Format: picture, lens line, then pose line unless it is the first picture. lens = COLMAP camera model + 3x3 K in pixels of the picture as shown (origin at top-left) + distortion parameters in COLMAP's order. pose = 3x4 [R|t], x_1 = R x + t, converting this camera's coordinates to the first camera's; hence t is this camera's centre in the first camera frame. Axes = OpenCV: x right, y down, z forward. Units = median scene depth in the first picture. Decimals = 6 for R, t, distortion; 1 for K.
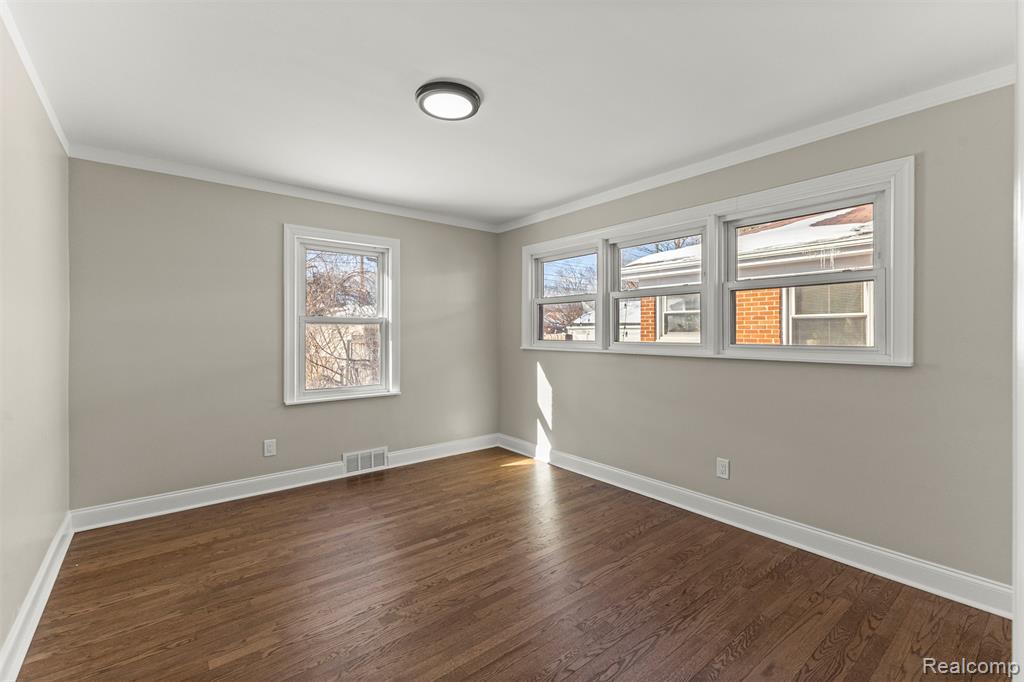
lens RADIAL K [[444.2, 0, 513.7], [0, 444.2, 331.8], [0, 0, 1]] dist [0.016606, -0.000511]
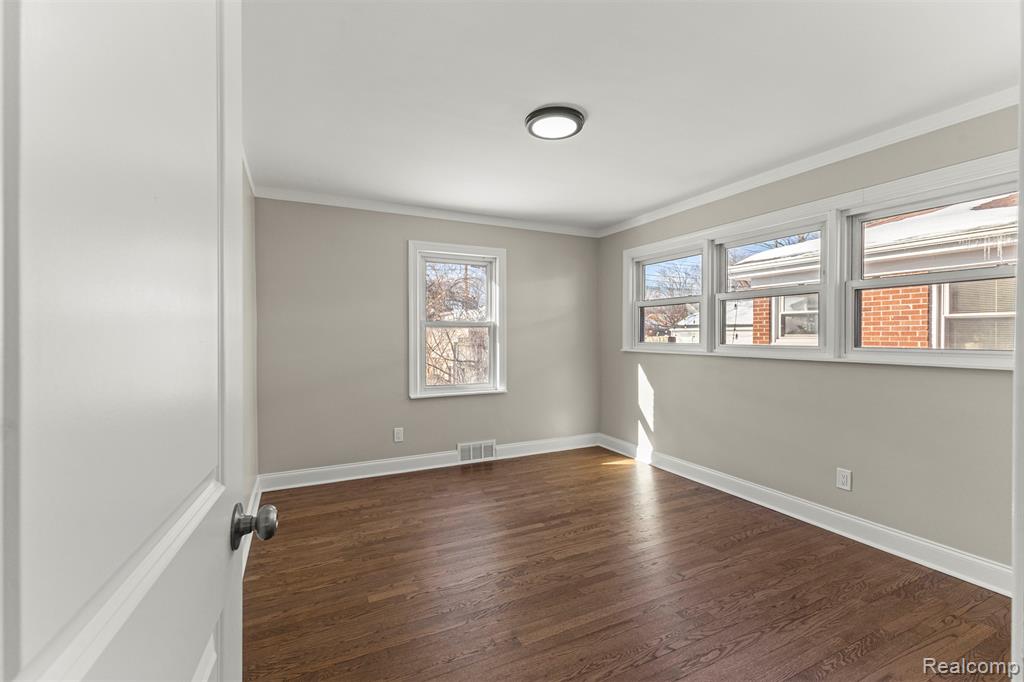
lens RADIAL K [[443.4, 0, 512.3], [0, 443.4, 338.9], [0, 0, 1]] dist [0.016541, -0.004682]
pose [[0.975267, 0.000747, -0.221027, -0.003602], [0.001572, 0.999946, 0.010315, -0.000245], [0.221023, -0.010407, 0.975213, -0.051441]]
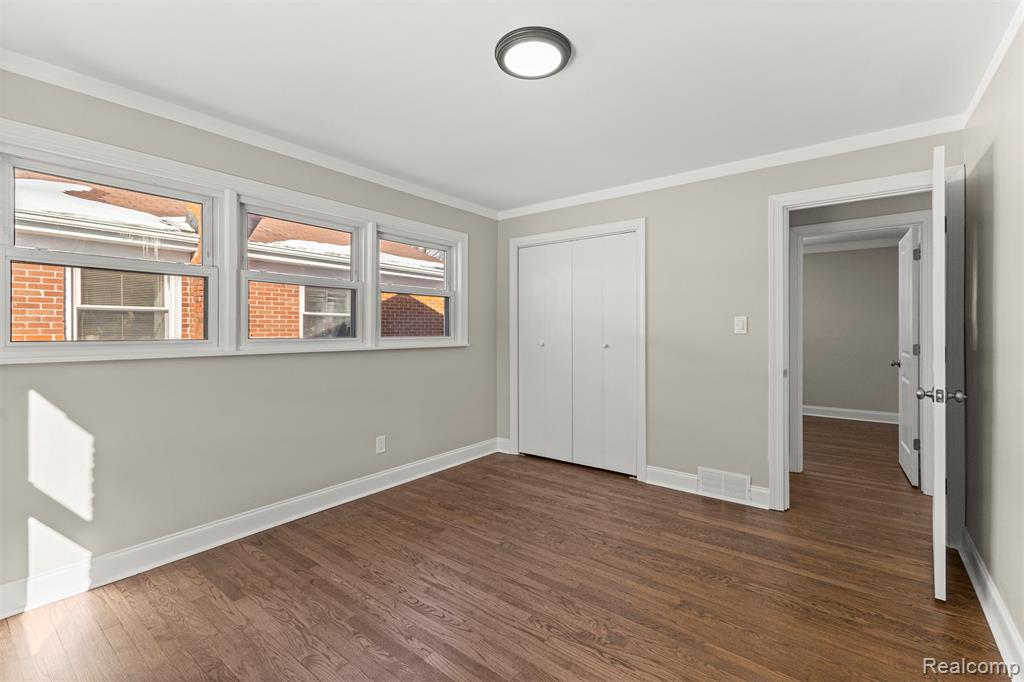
lens RADIAL K [[444.2, 0, 513.7], [0, 444.2, 331.8], [0, 0, 1]] dist [0.016606, -0.000511]
pose [[-0.234429, -0.005207, 0.972119, -0.544650], [-0.005349, 0.999977, 0.004066, 0.004986], [-0.972119, -0.004247, -0.234451, 0.695379]]
